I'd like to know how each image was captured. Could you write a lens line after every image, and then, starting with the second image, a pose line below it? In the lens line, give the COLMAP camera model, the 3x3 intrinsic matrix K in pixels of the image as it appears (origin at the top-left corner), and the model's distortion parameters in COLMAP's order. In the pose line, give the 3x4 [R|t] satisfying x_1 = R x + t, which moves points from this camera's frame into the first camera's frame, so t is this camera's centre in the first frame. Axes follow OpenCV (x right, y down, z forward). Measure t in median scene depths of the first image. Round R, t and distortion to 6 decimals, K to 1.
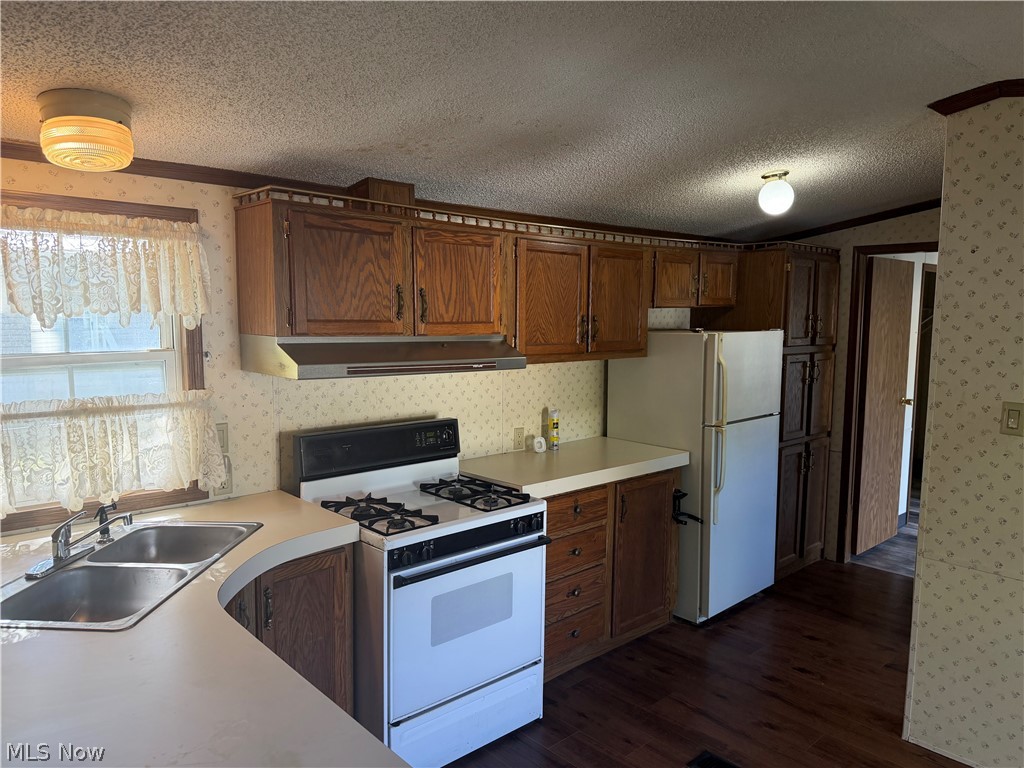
lens RADIAL K [[720.2, 0, 513.1], [0, 720.2, 382.6], [0, 0, 1]] dist [0.073000, -0.094083]
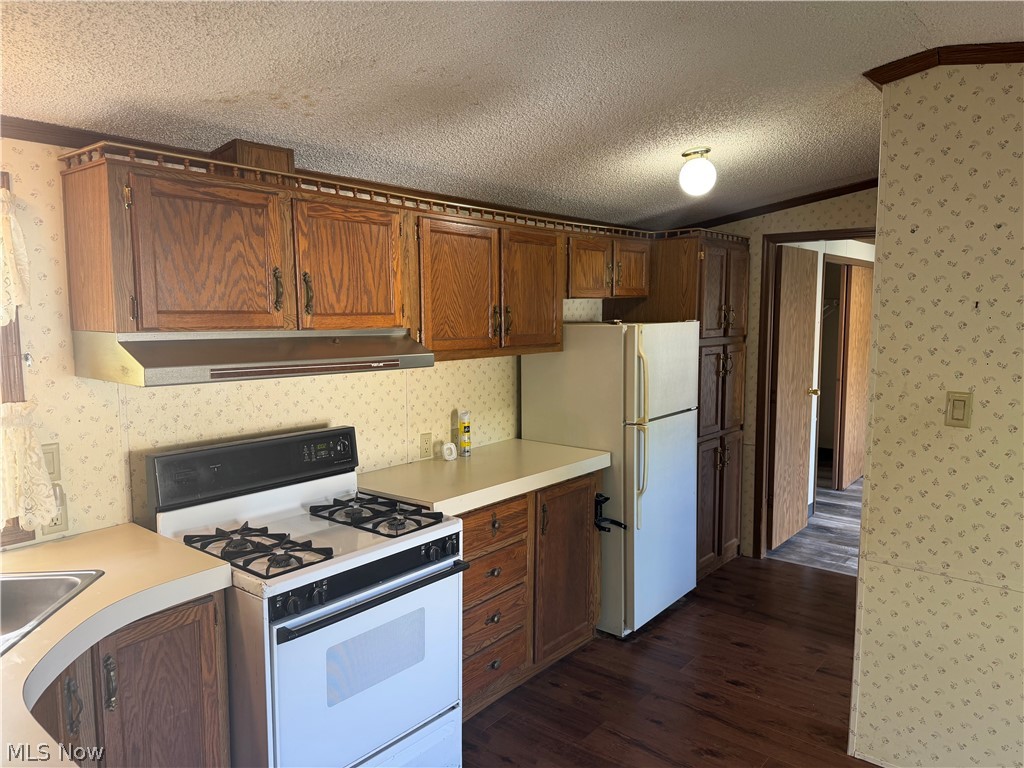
lens RADIAL K [[720.2, 0, 512.6], [0, 720.2, 383.9], [0, 0, 1]] dist [0.073000, -0.094083]
pose [[0.989982, -0.024205, 0.139106, -0.009898], [0.023429, 0.999699, 0.007210, -0.003042], [-0.139239, -0.003879, 0.990251, 0.134823]]
